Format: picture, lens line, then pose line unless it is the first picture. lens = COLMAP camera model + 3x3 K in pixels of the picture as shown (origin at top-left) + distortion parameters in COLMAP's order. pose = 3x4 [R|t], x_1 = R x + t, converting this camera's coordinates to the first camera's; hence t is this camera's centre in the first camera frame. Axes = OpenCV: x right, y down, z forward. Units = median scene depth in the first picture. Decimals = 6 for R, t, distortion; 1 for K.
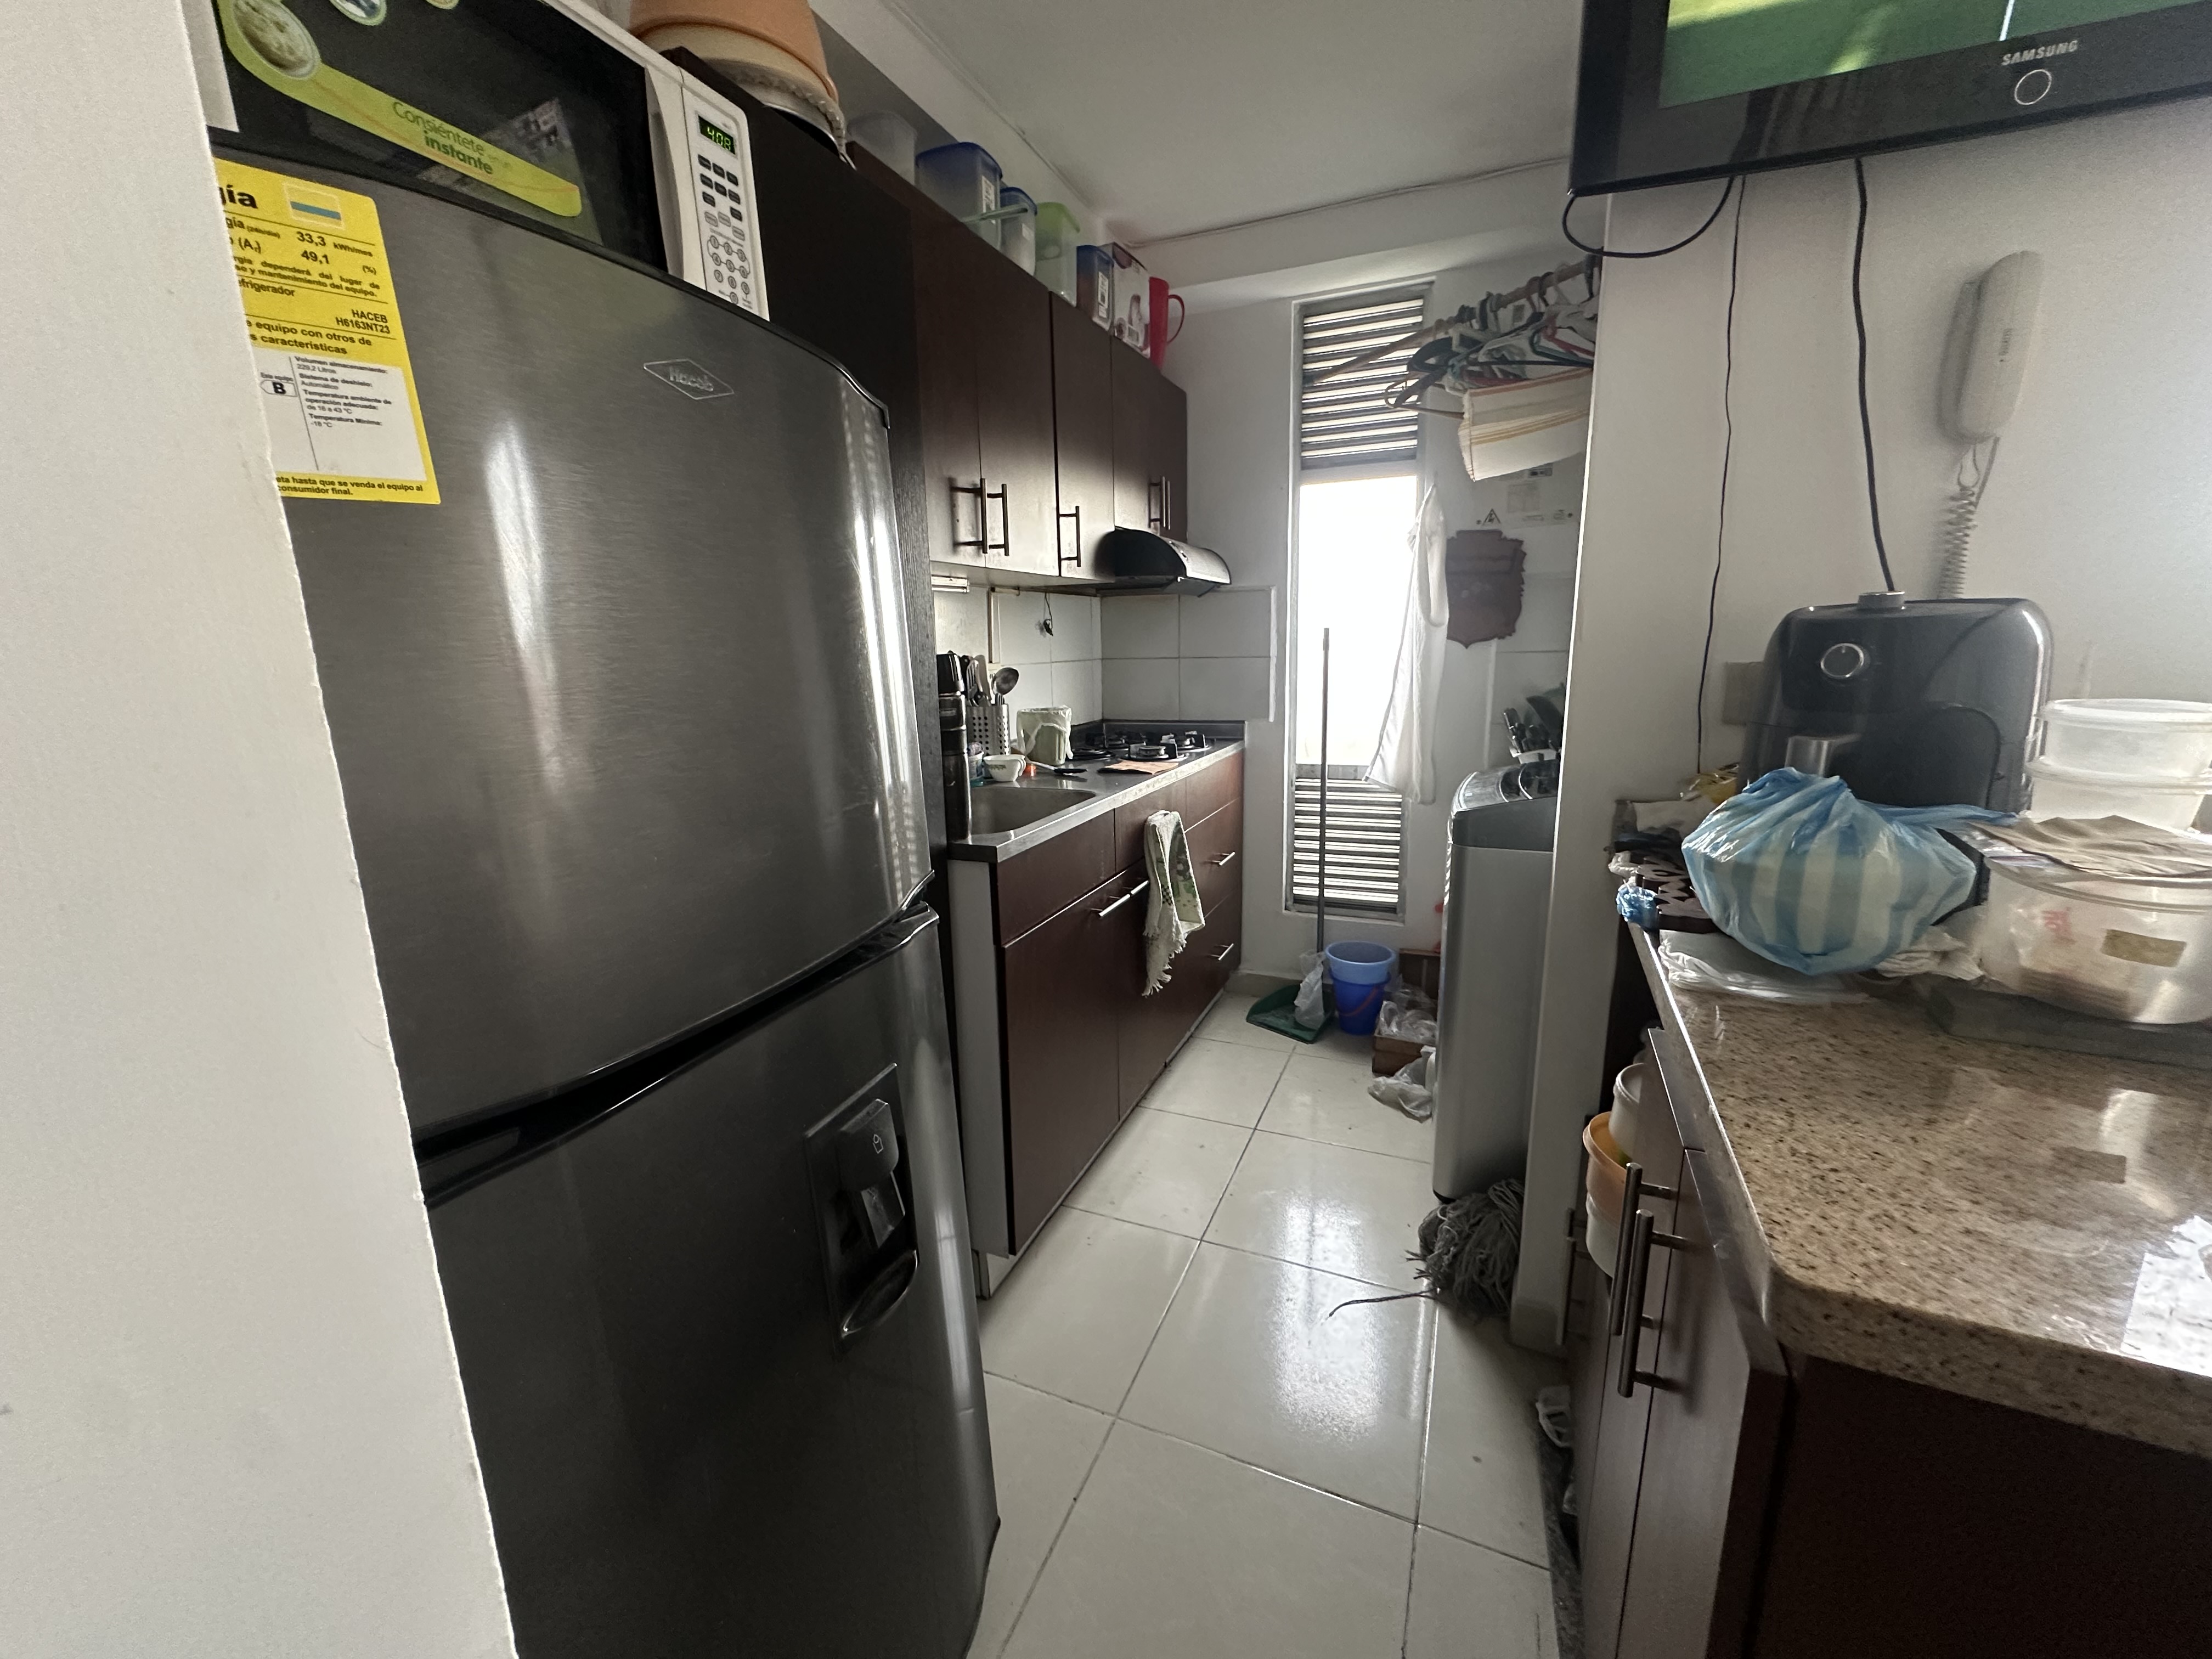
lens RADIAL K [[882.4, 0, 1111.6], [0, 882.4, 830.6], [0, 0, 1]] dist [-0.003415, 0.000863]
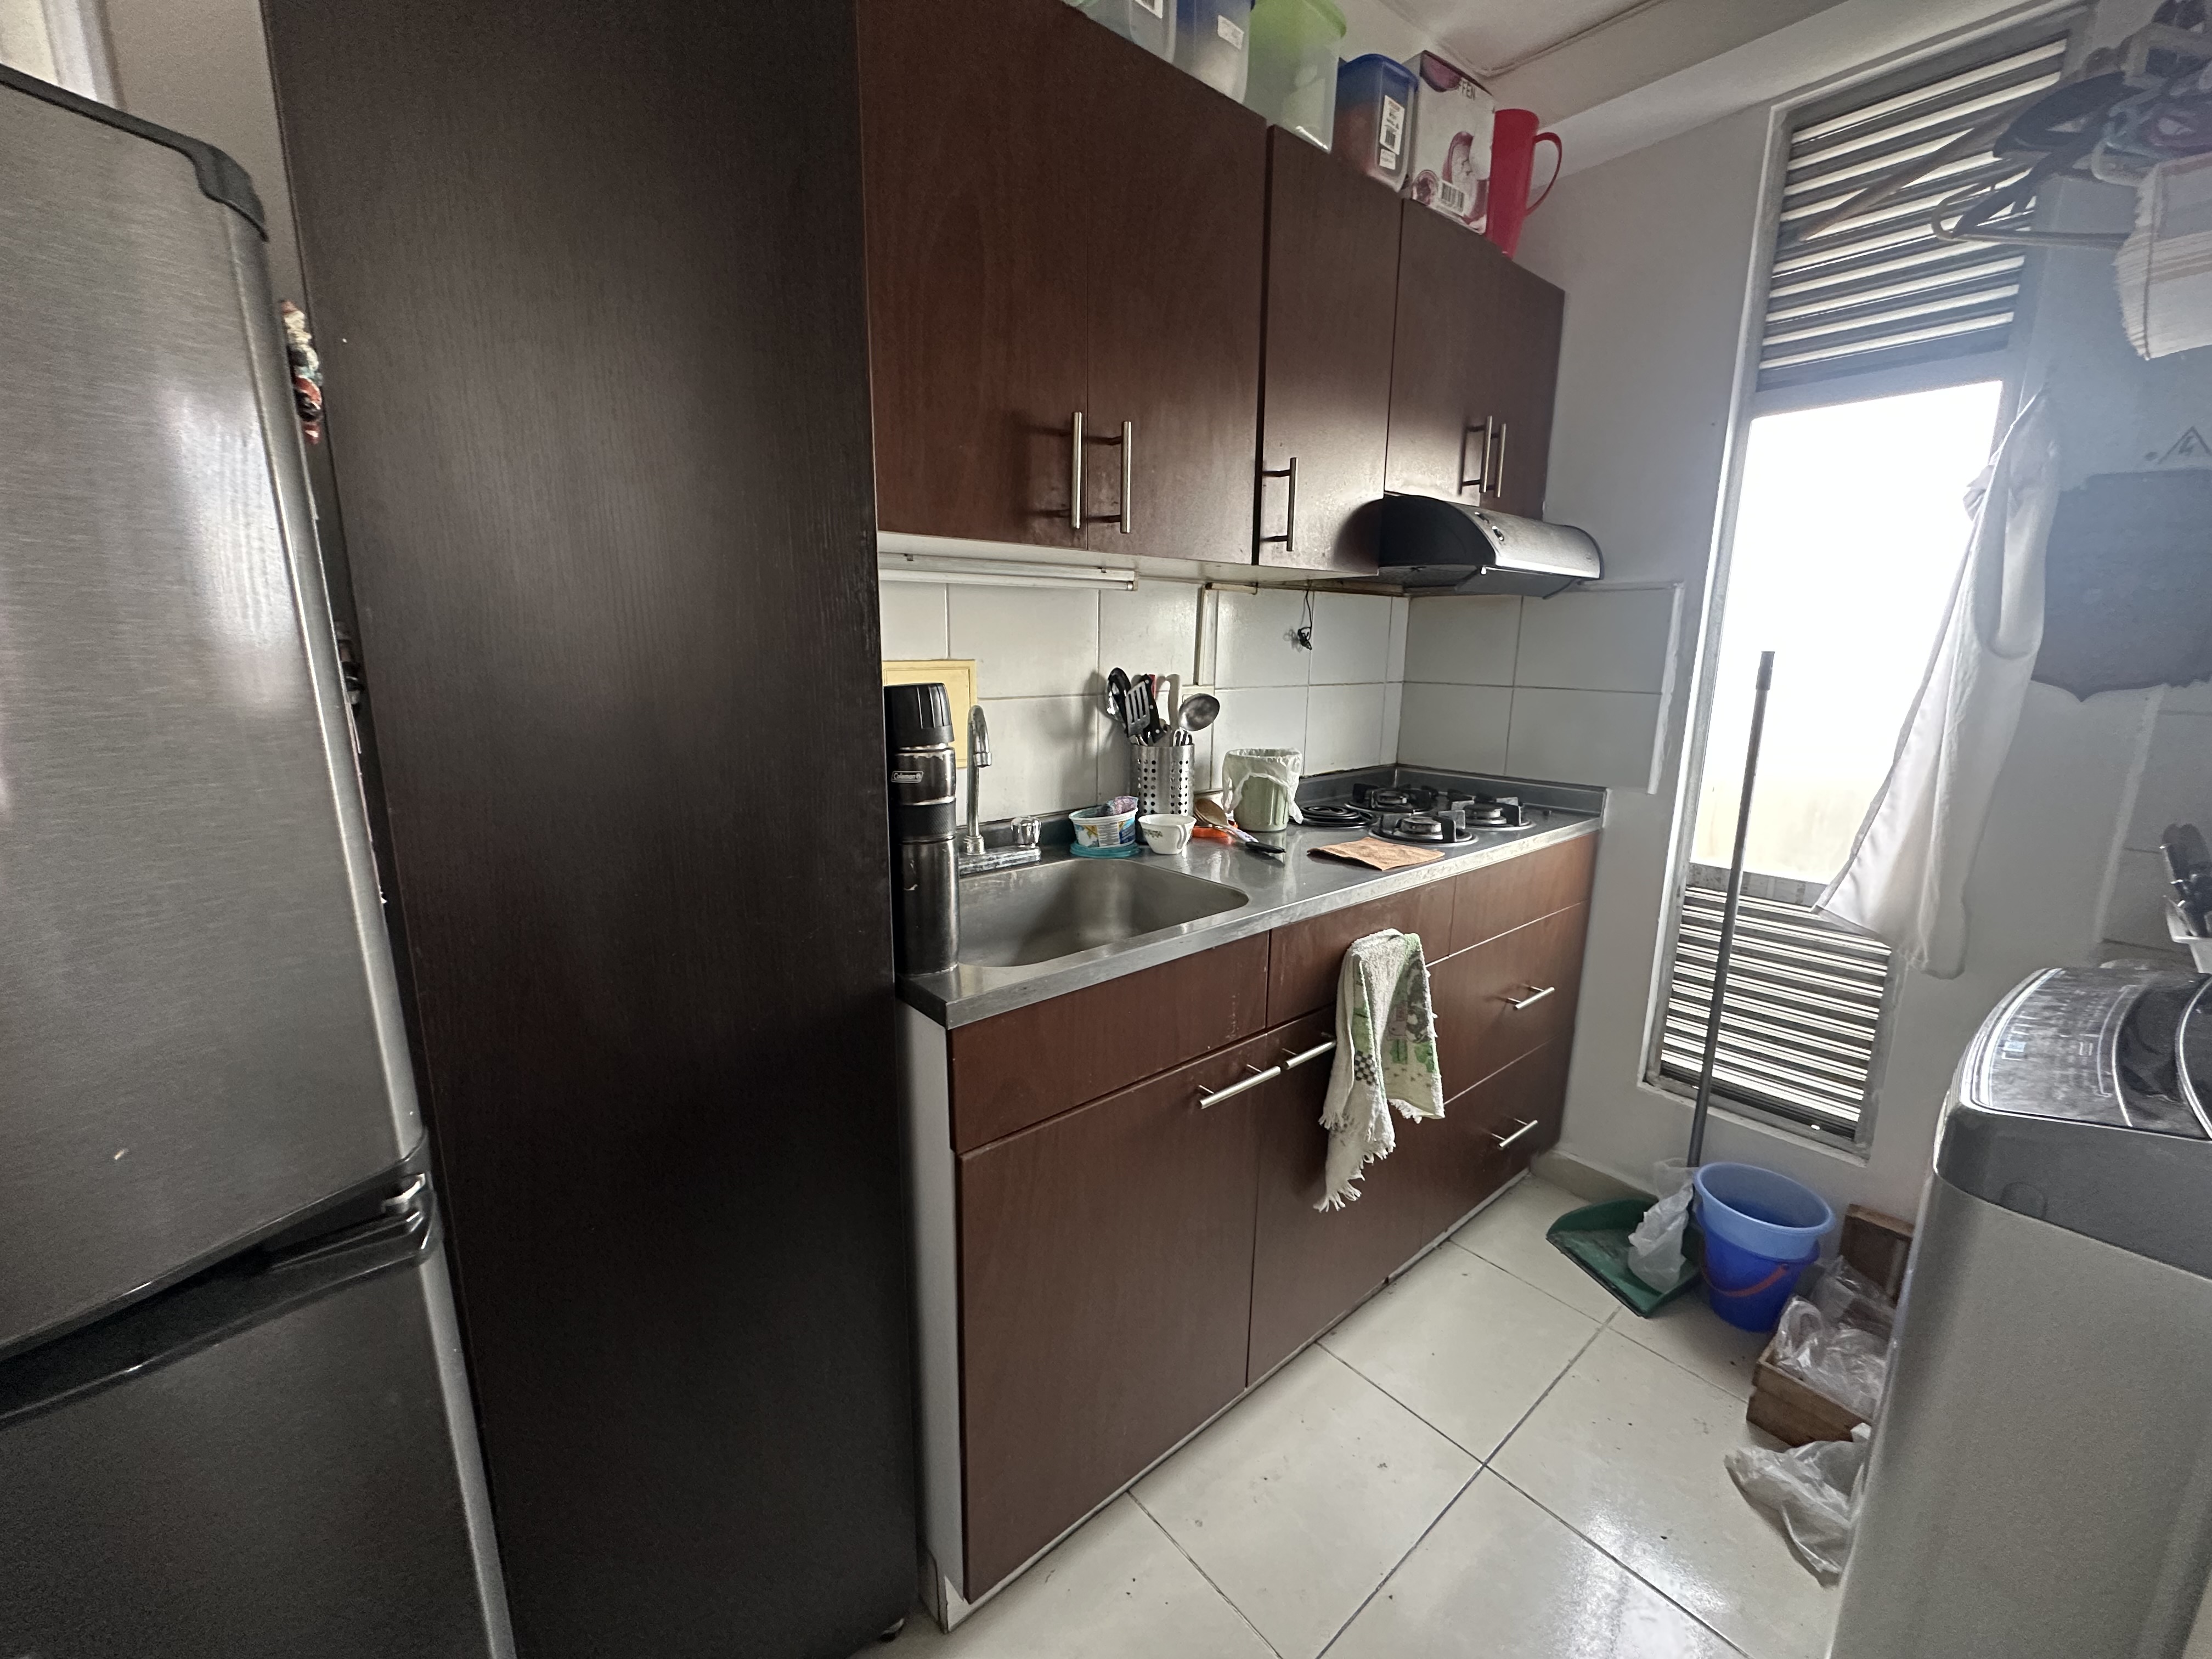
lens RADIAL K [[882.4, 0, 1111.1], [0, 882.4, 829.1], [0, 0, 1]] dist [-0.003415, 0.000863]
pose [[0.891610, 0.121604, -0.436169, 0.128923], [-0.121987, 0.992158, 0.027250, -0.076623], [0.436063, 0.028911, 0.899452, 0.287518]]
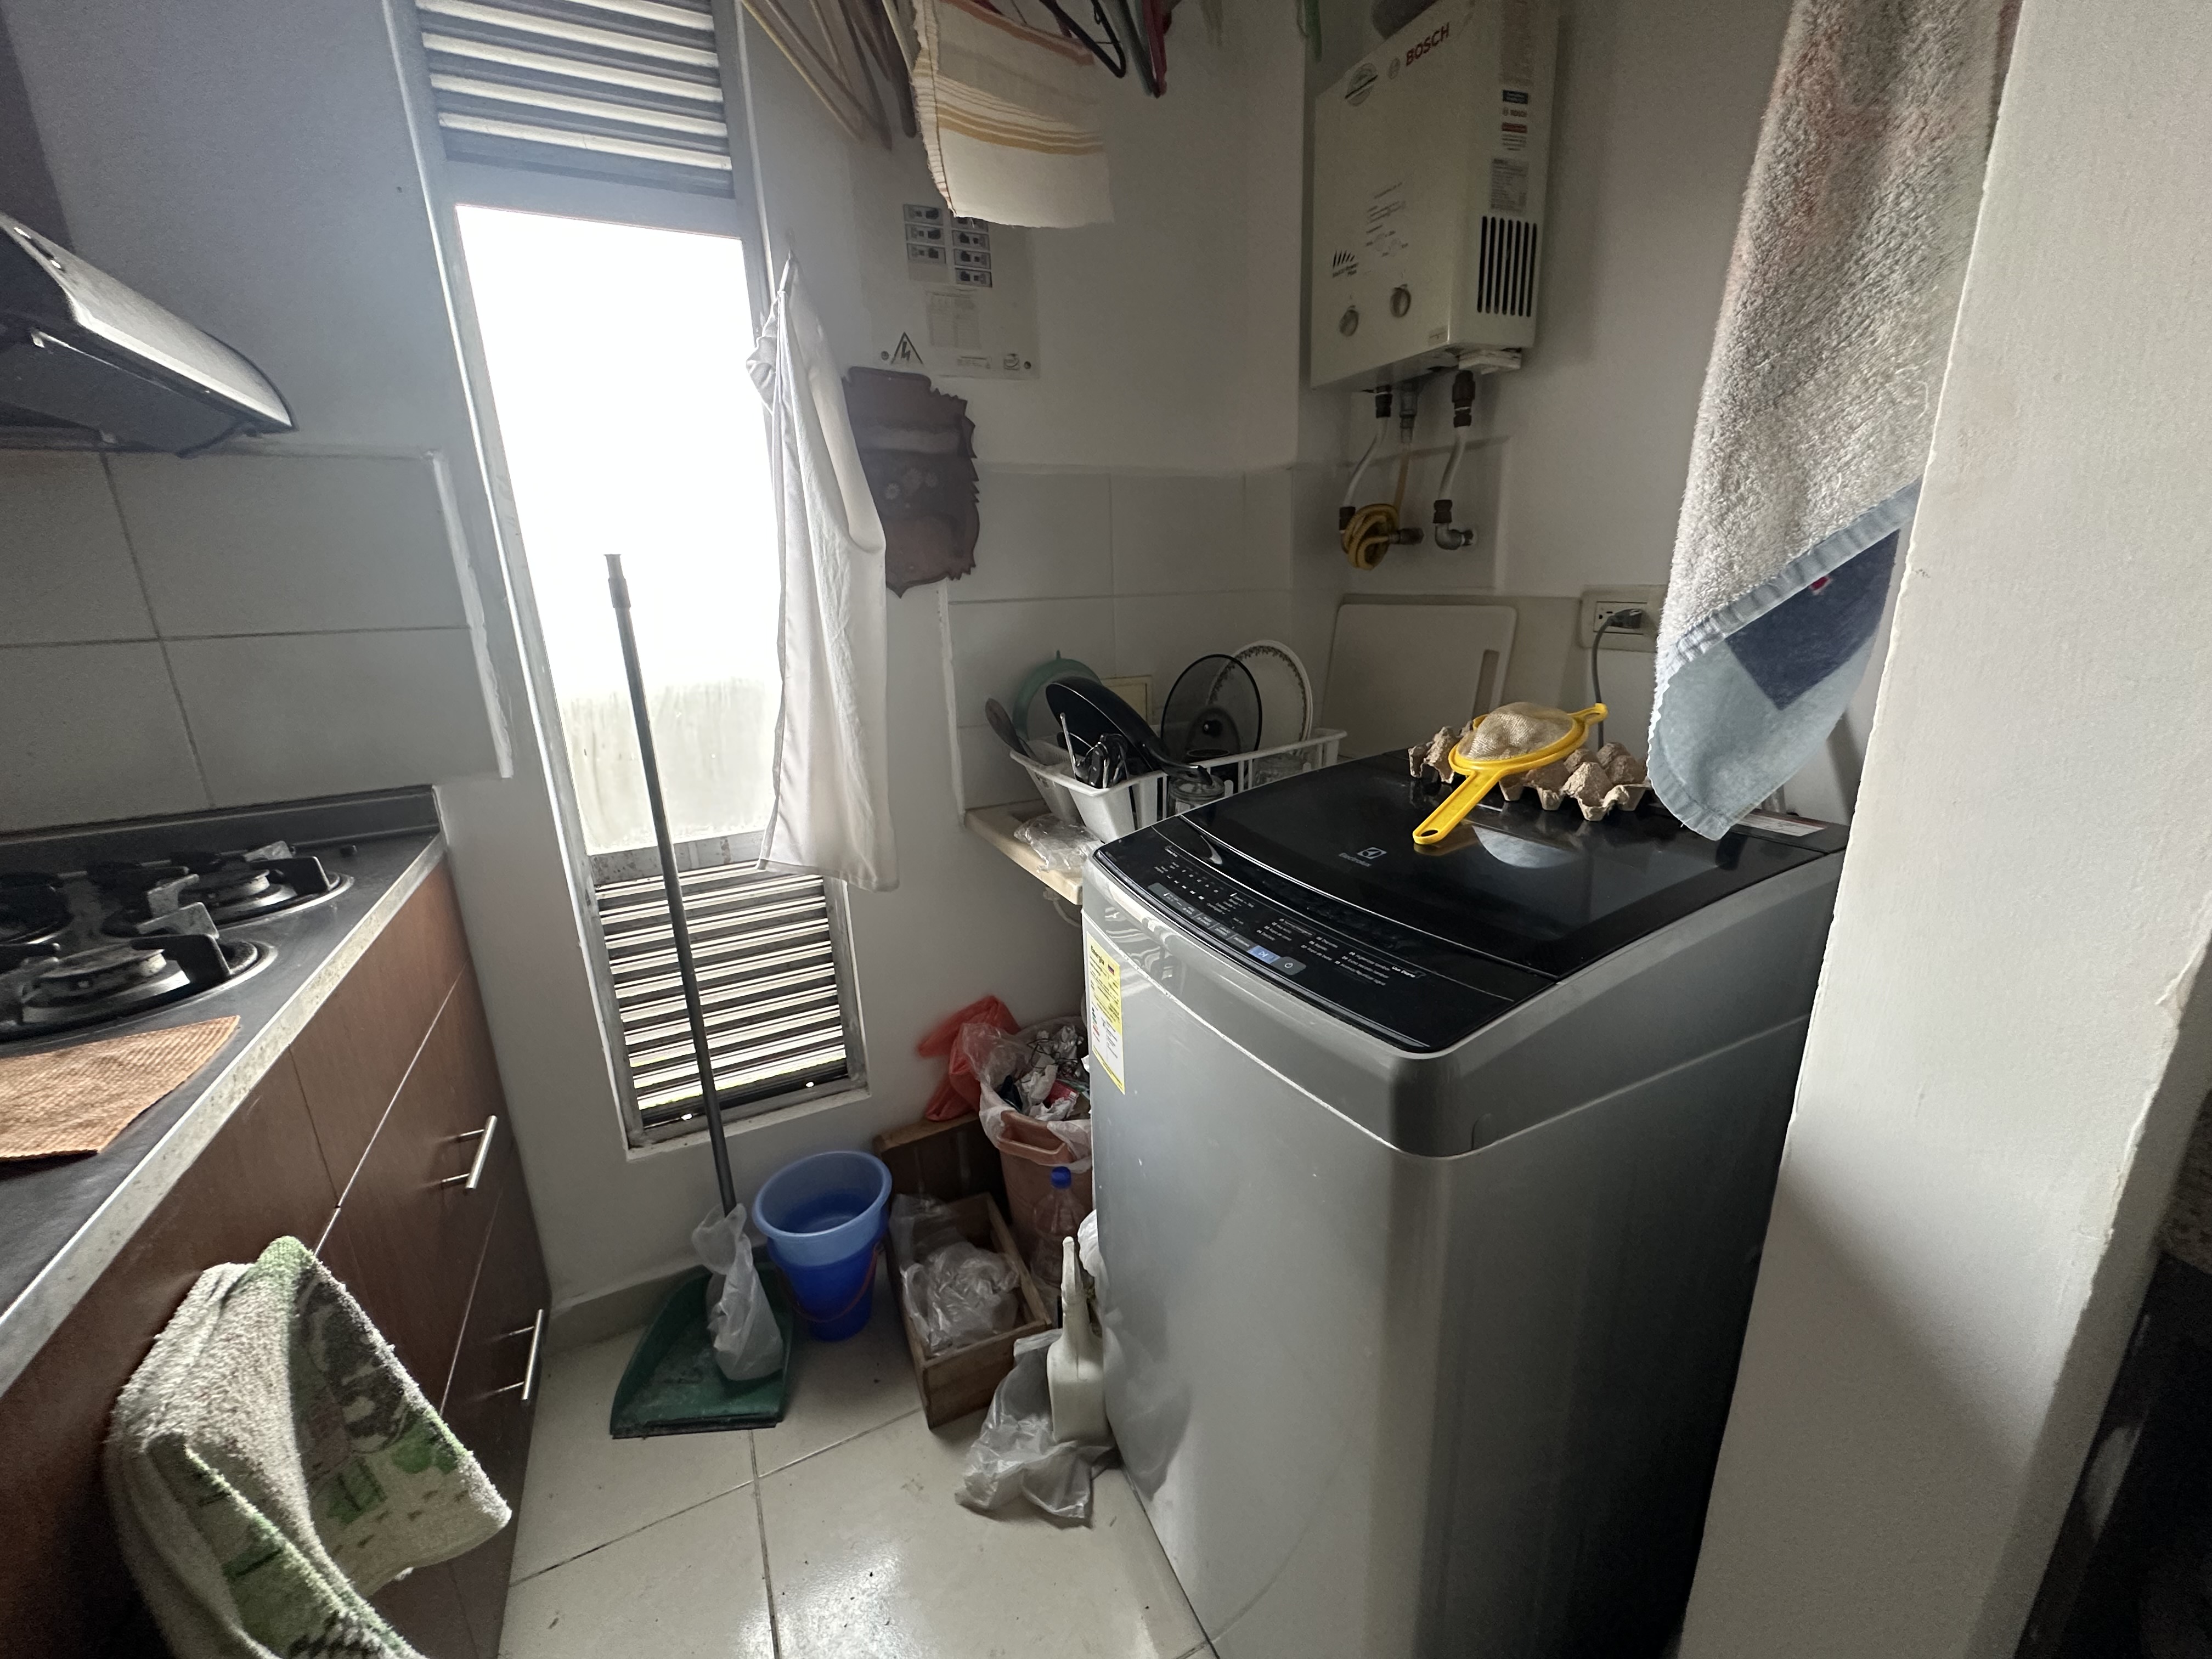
lens RADIAL K [[882.4, 0, 1100.1], [0, 882.4, 828.3], [0, 0, 1]] dist [-0.003415, 0.000863]
pose [[0.652670, -0.204538, 0.729511, 0.057908], [0.174605, 0.977558, 0.117871, -0.112988], [-0.737248, 0.050445, 0.673736, 0.565283]]
